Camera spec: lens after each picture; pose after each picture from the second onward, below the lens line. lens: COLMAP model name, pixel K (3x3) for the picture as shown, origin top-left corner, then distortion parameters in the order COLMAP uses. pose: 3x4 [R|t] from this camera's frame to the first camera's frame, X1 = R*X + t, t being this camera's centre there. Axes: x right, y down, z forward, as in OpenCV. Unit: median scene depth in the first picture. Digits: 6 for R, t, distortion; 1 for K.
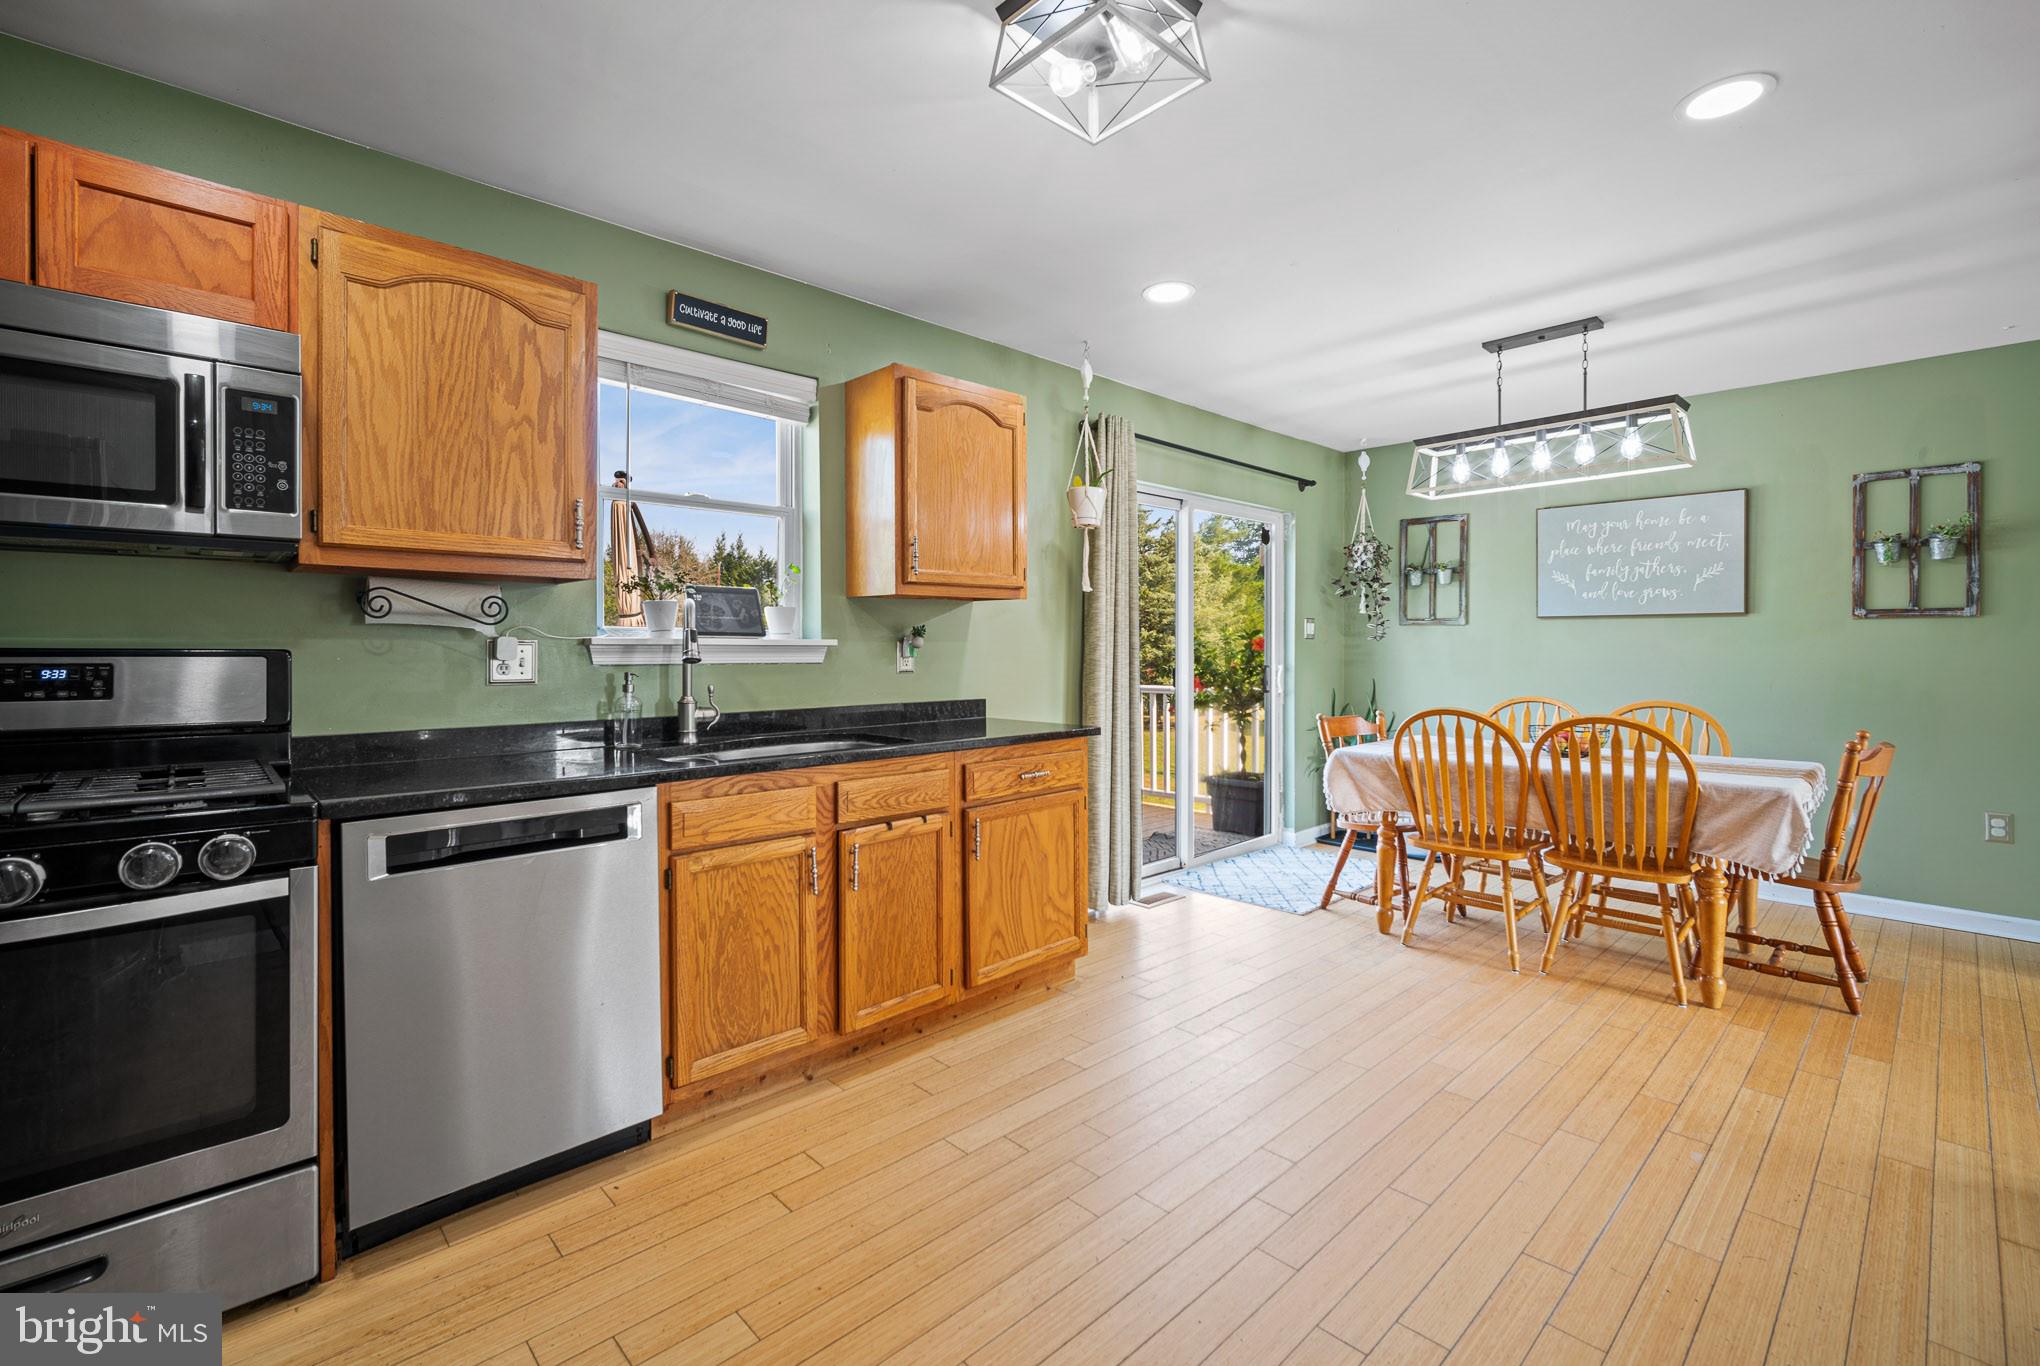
lens RADIAL K [[892.7, 0, 1018.3], [0, 892.7, 649.0], [0, 0, 1]] dist [-0.012144, 0.003232]
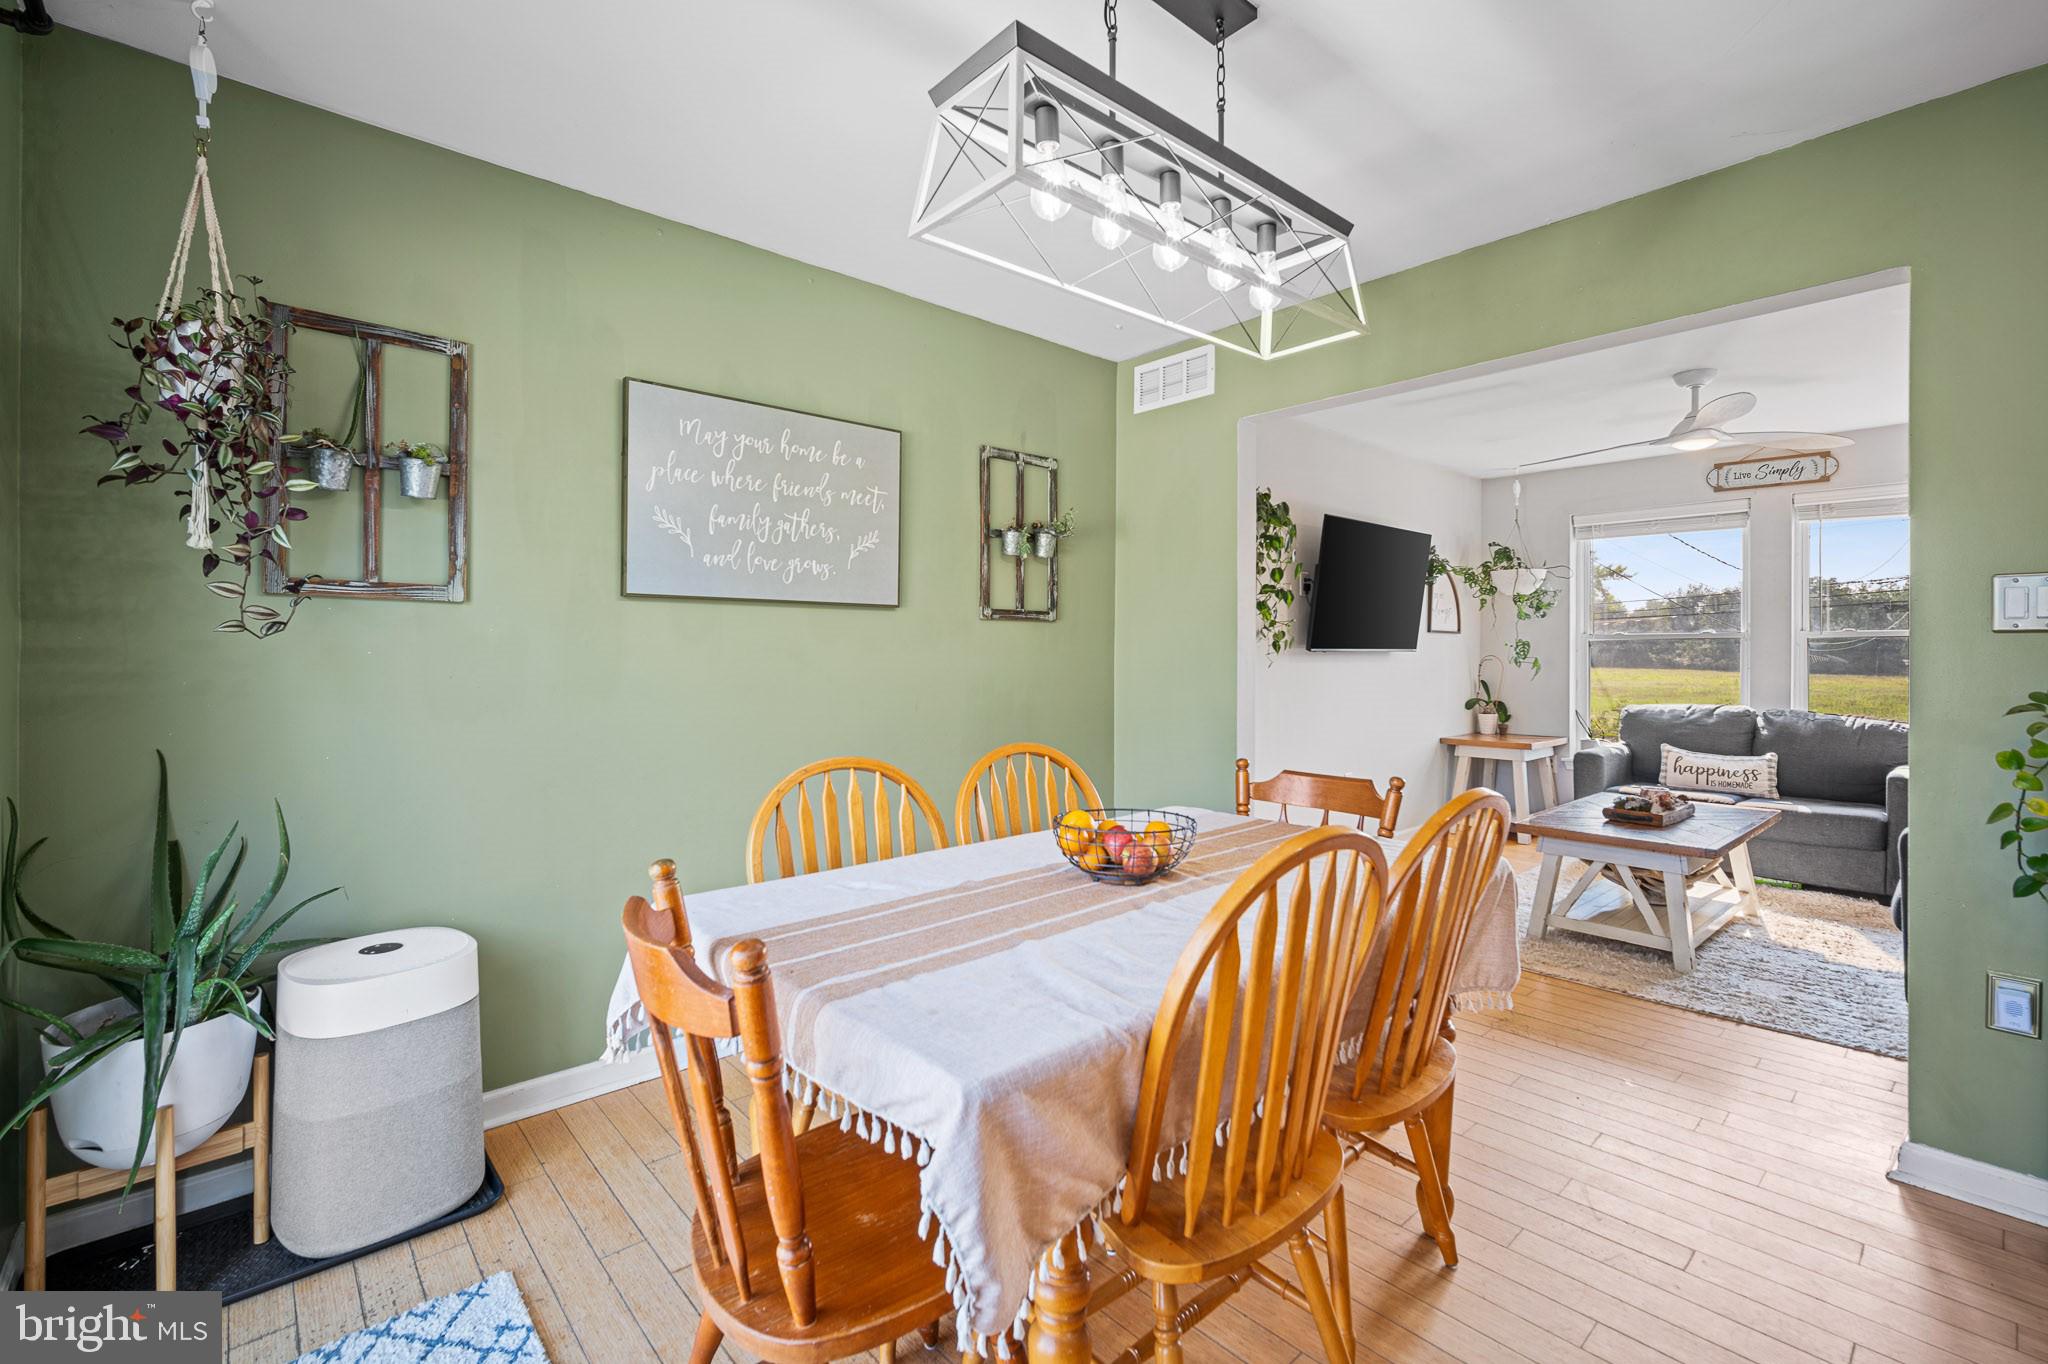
lens RADIAL K [[896.2, 0, 1017.1], [0, 896.2, 655.2], [0, 0, 1]] dist [-0.012144, 0.003232]
pose [[0.032949, -0.002236, 0.999455, 0.129422], [0.003339, 0.999992, 0.002127, -0.003000], [-0.999451, 0.003268, 0.032956, 1.110973]]
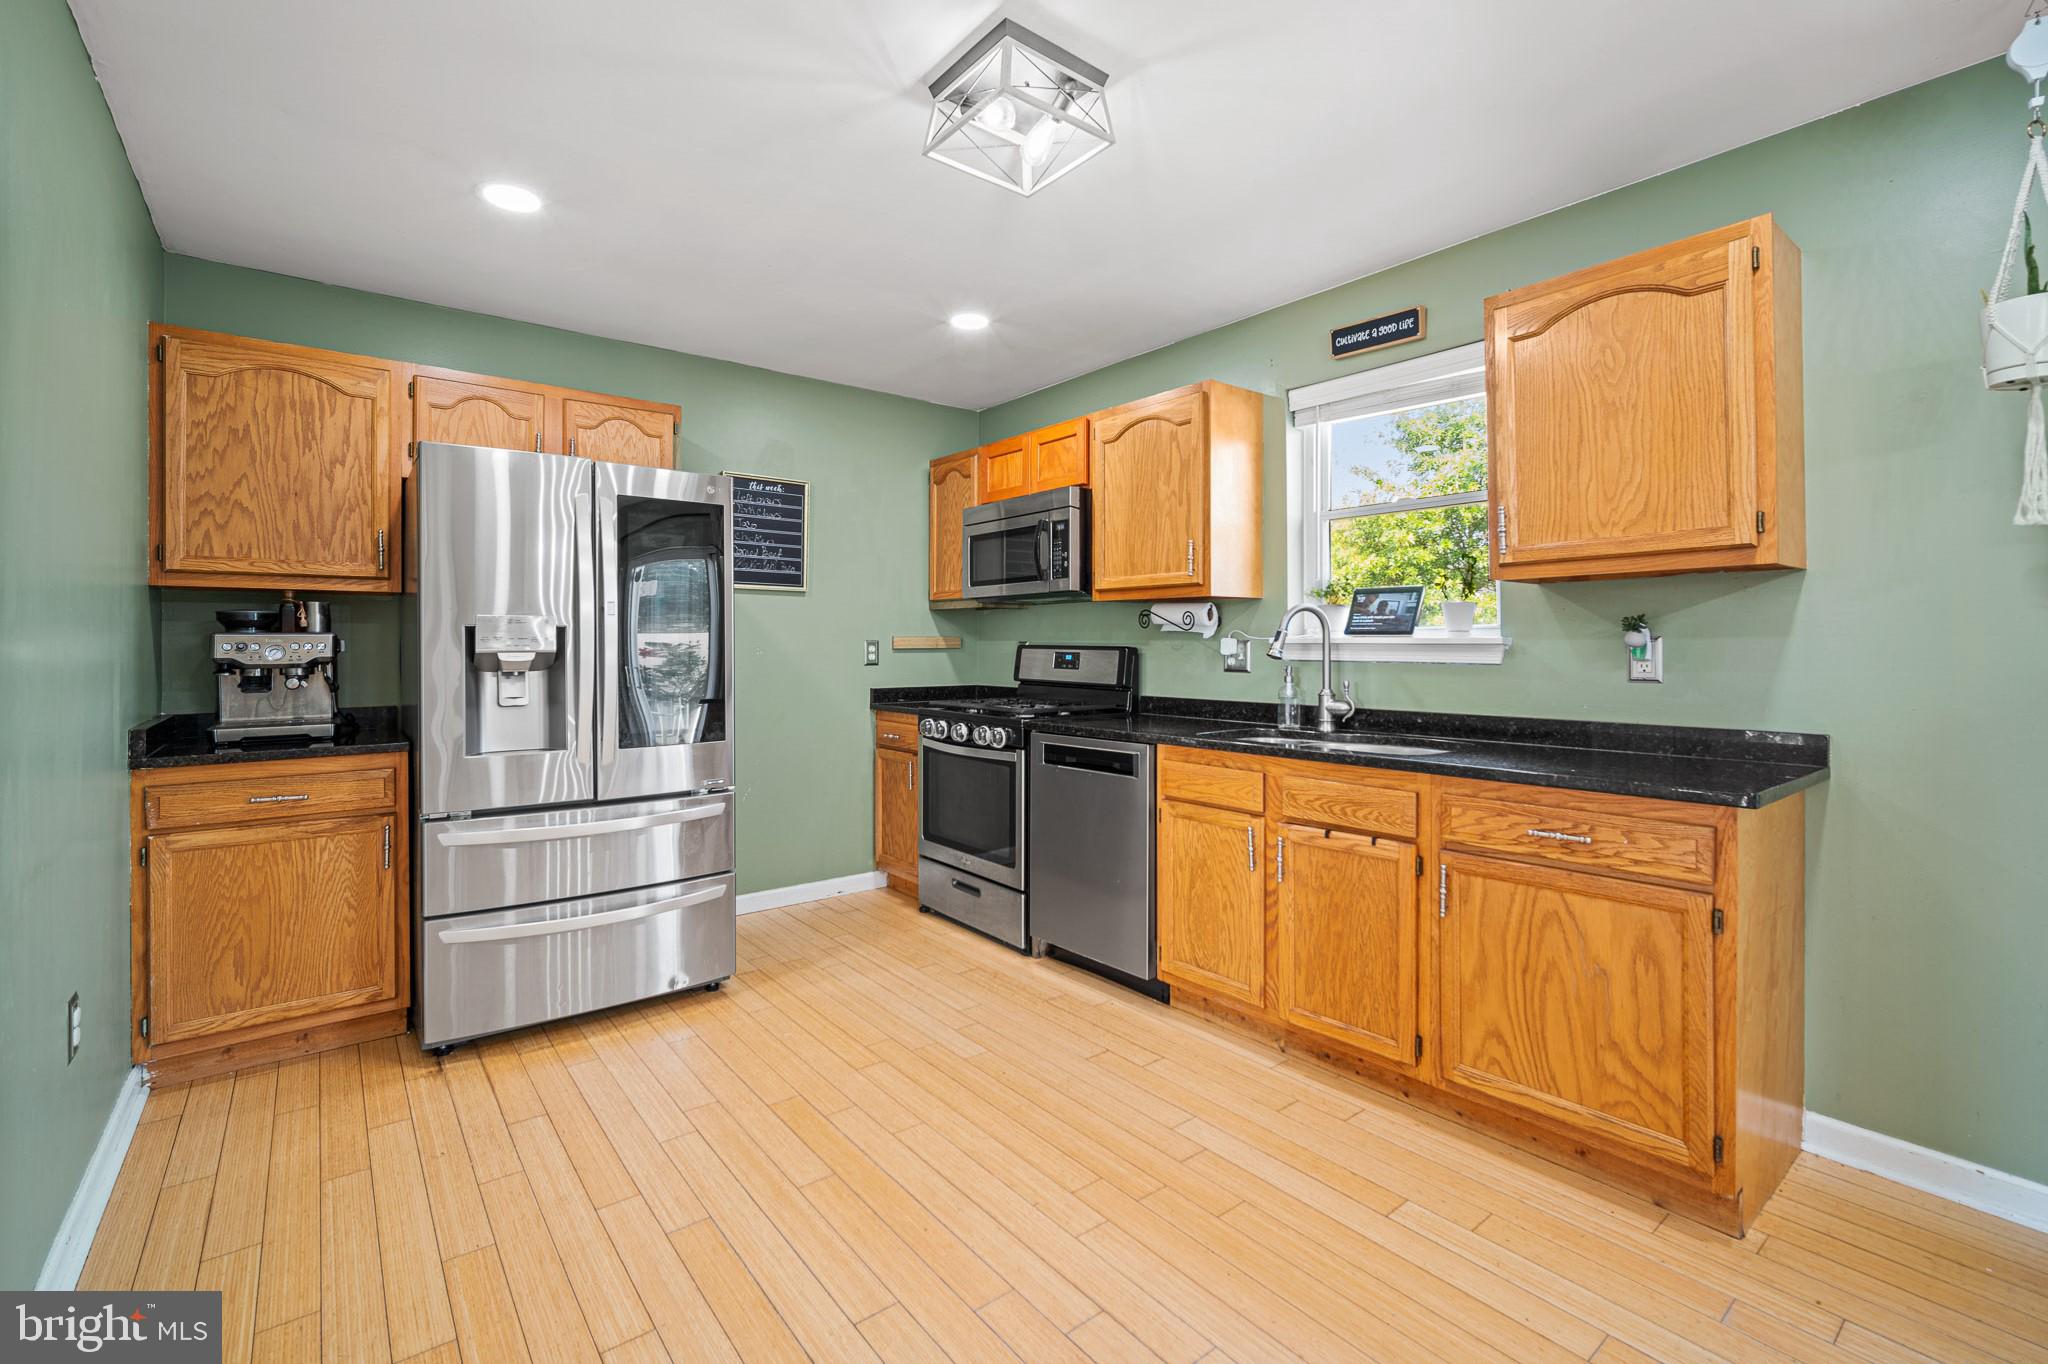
lens RADIAL K [[896.2, 0, 1010.6], [0, 896.2, 640.9], [0, 0, 1]] dist [-0.012144, 0.003232]
pose [[-0.092143, -0.003521, -0.995740, 0.631425], [-0.003795, 0.999988, -0.003185, -0.002137], [0.995739, 0.003485, -0.092155, 0.565797]]
